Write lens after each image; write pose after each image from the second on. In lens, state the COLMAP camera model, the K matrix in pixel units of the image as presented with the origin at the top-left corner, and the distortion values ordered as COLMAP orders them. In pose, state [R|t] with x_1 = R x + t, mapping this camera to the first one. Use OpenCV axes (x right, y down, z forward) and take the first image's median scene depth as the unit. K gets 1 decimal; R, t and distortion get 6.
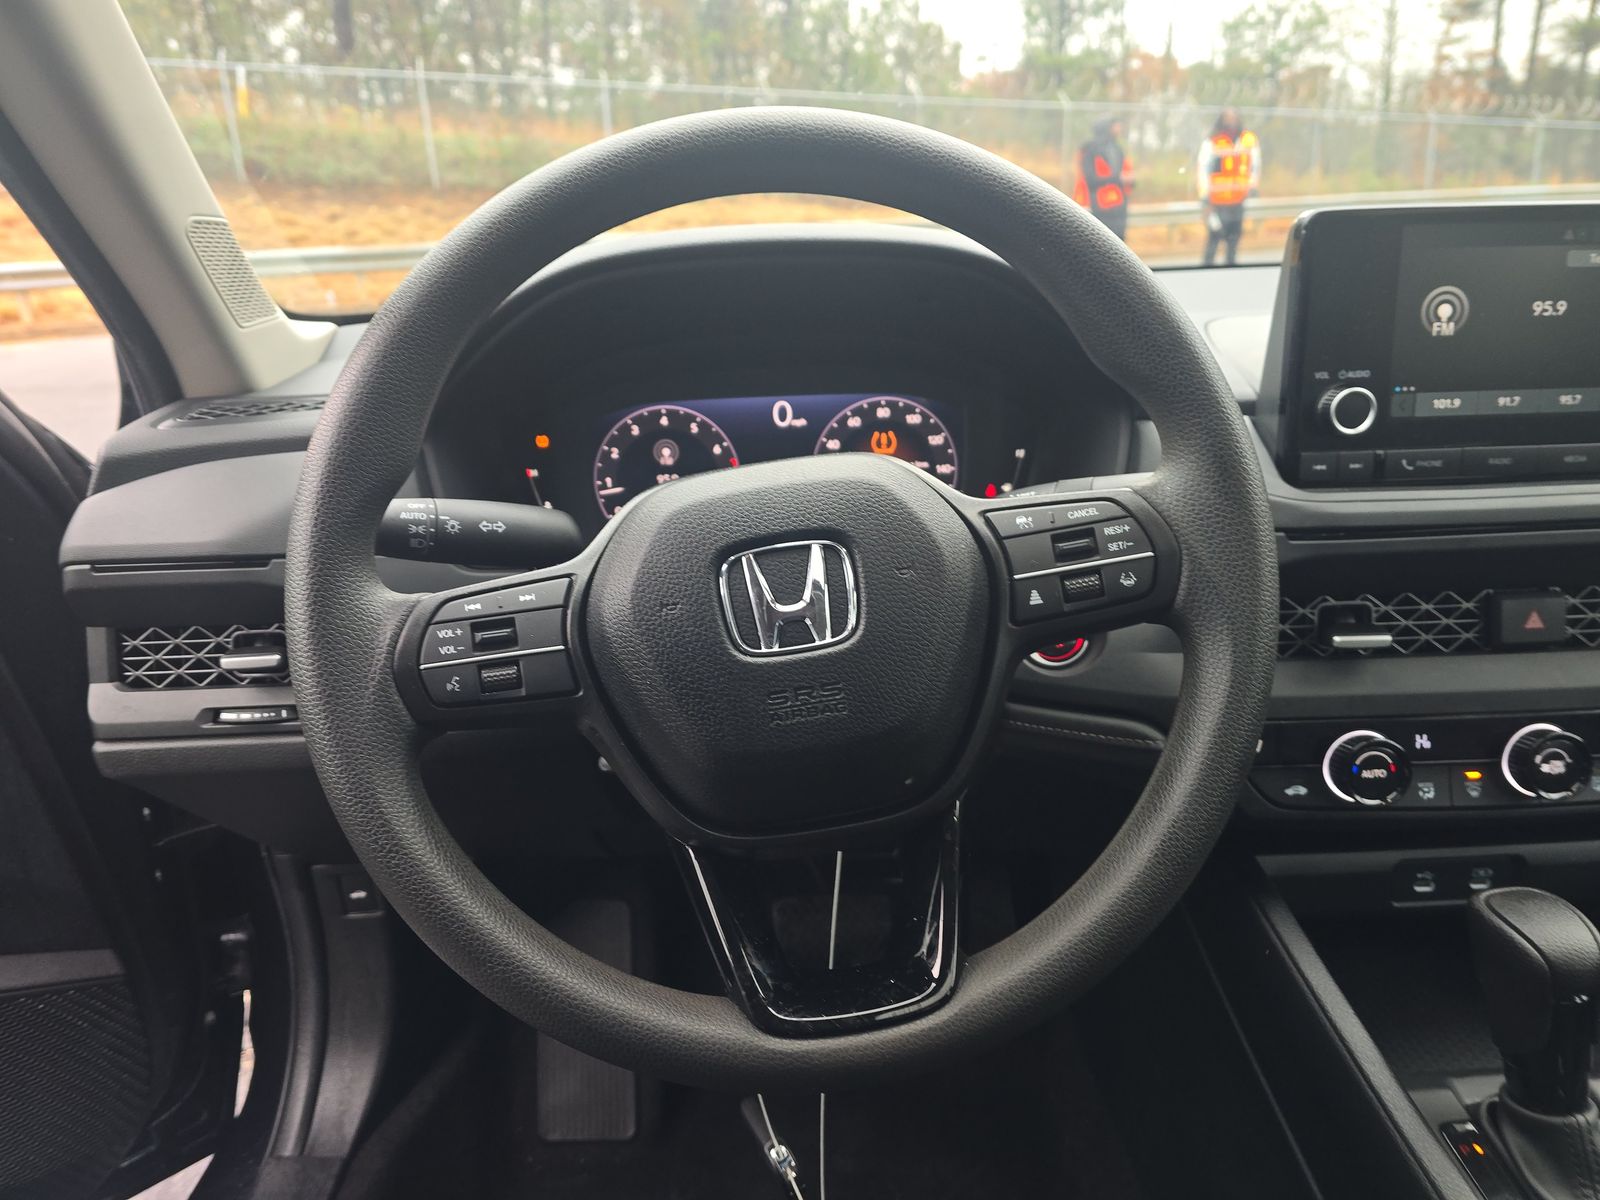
lens RADIAL K [[1082.6, 0, 800.0], [0, 1082.6, 600.0], [0, 0, 1]] dist [0.051867, -0.057122]
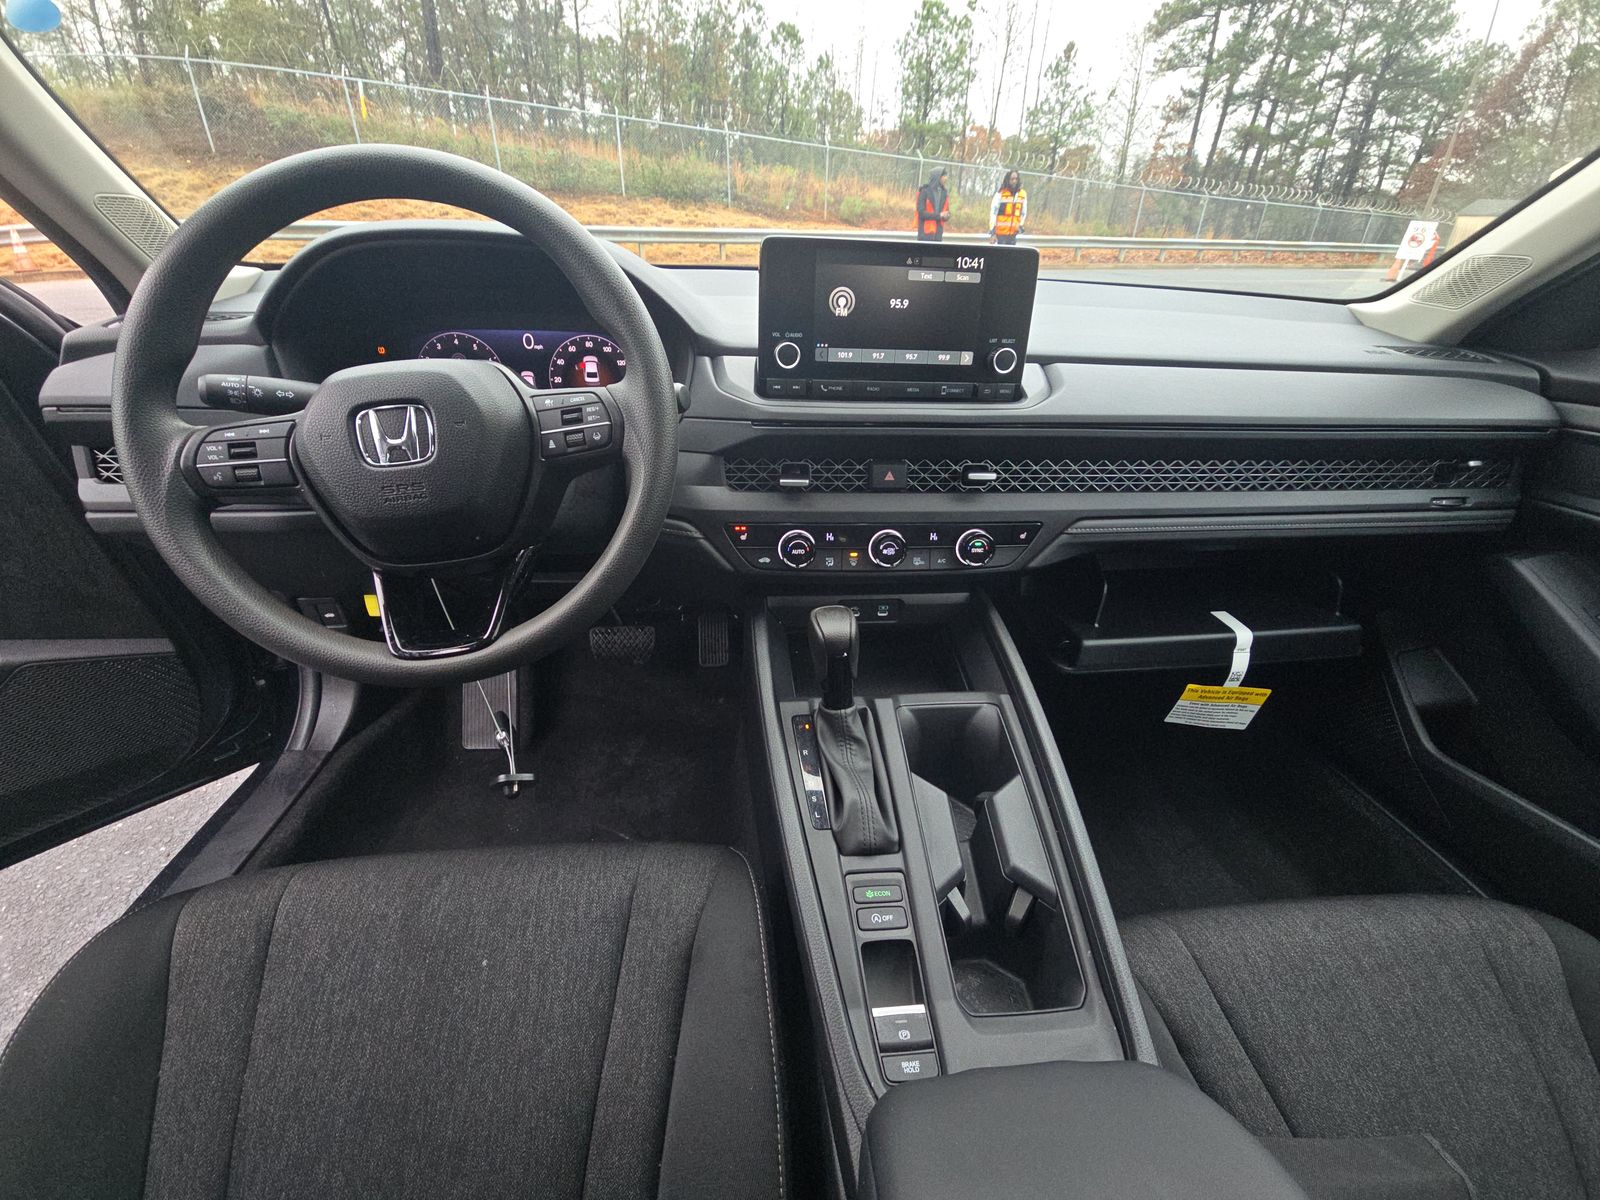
lens RADIAL K [[645.6, 0, 806.3], [0, 645.6, 600.0], [0, 0, 1]] dist [0.000375, -0.000038]
pose [[0.995579, 0.024695, 0.090627, 0.336538], [-0.041184, 0.981899, 0.184872, 0.022850], [-0.084421, -0.187787, 0.978575, -0.112828]]
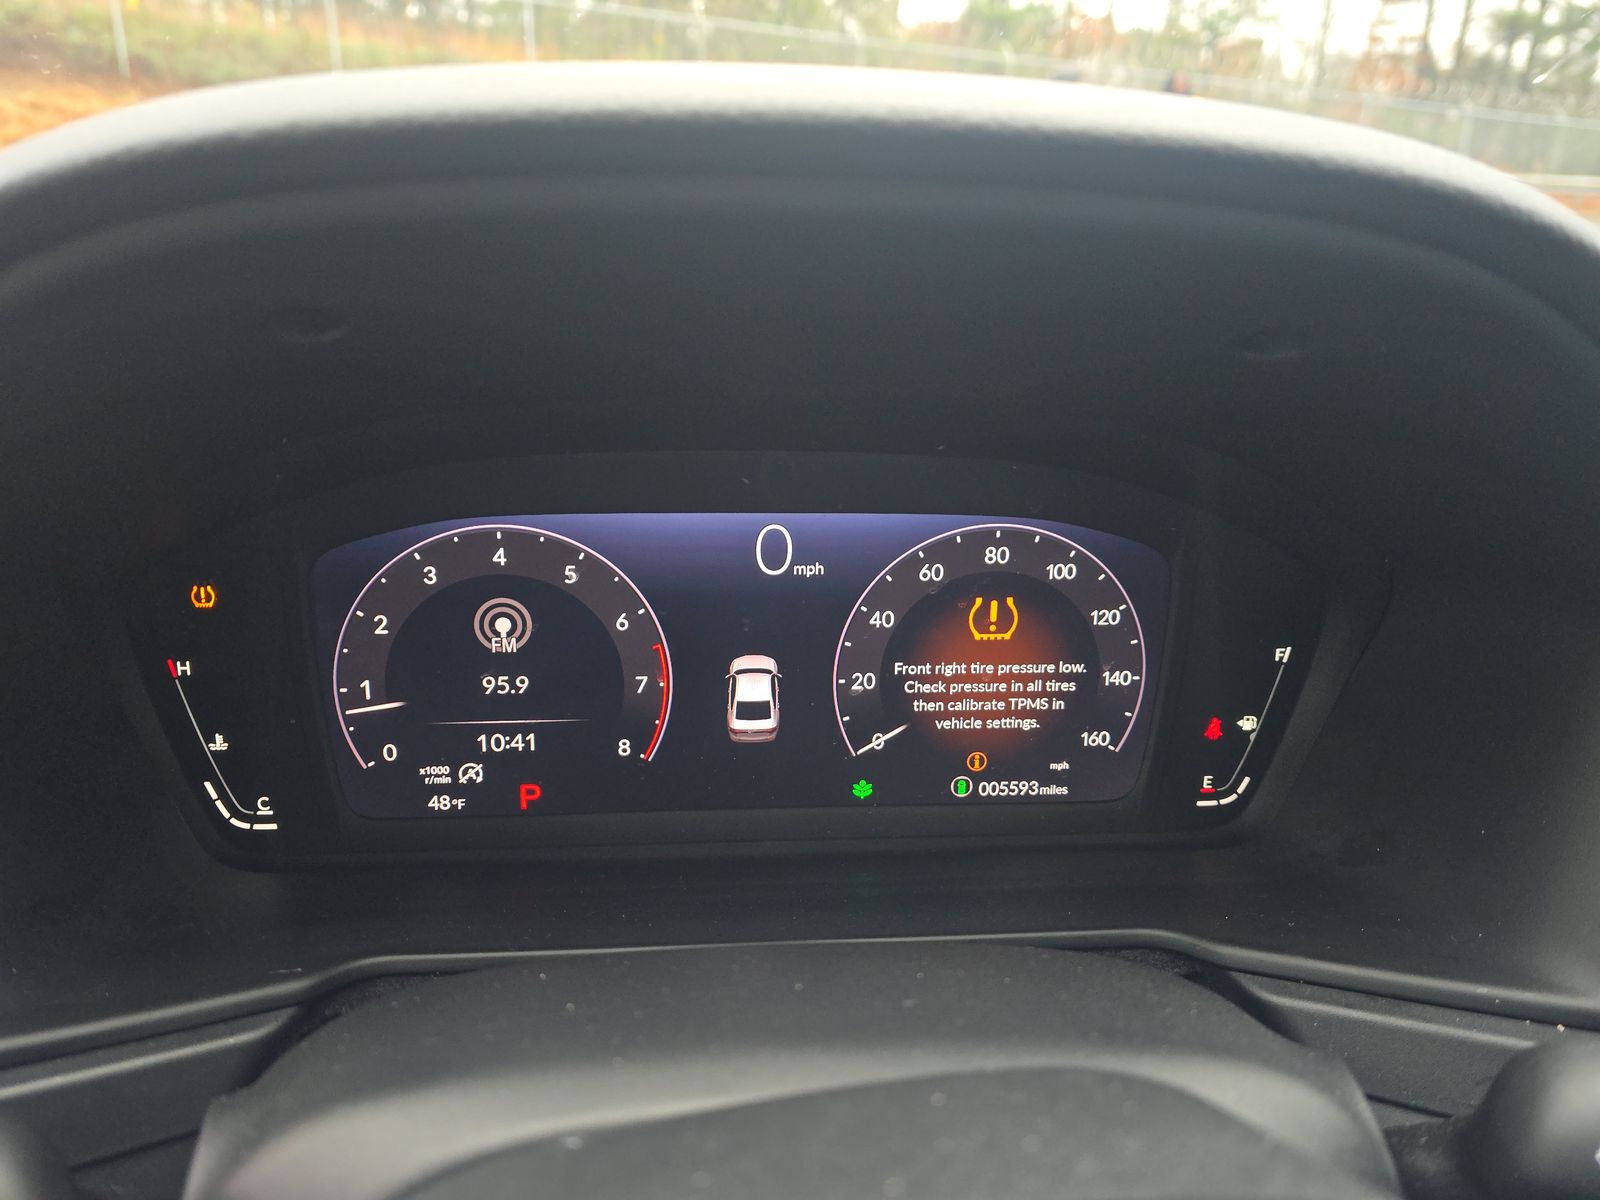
lens RADIAL K [[1082.6, 0, 800.0], [0, 1082.6, 600.0], [0, 0, 1]] dist [0.051867, -0.057122]
pose [[0.996406, 0.034768, 0.077245, -0.038574], [-0.038217, 0.998317, 0.043630, -0.169853], [-0.075598, -0.046425, 0.996057, 0.553302]]
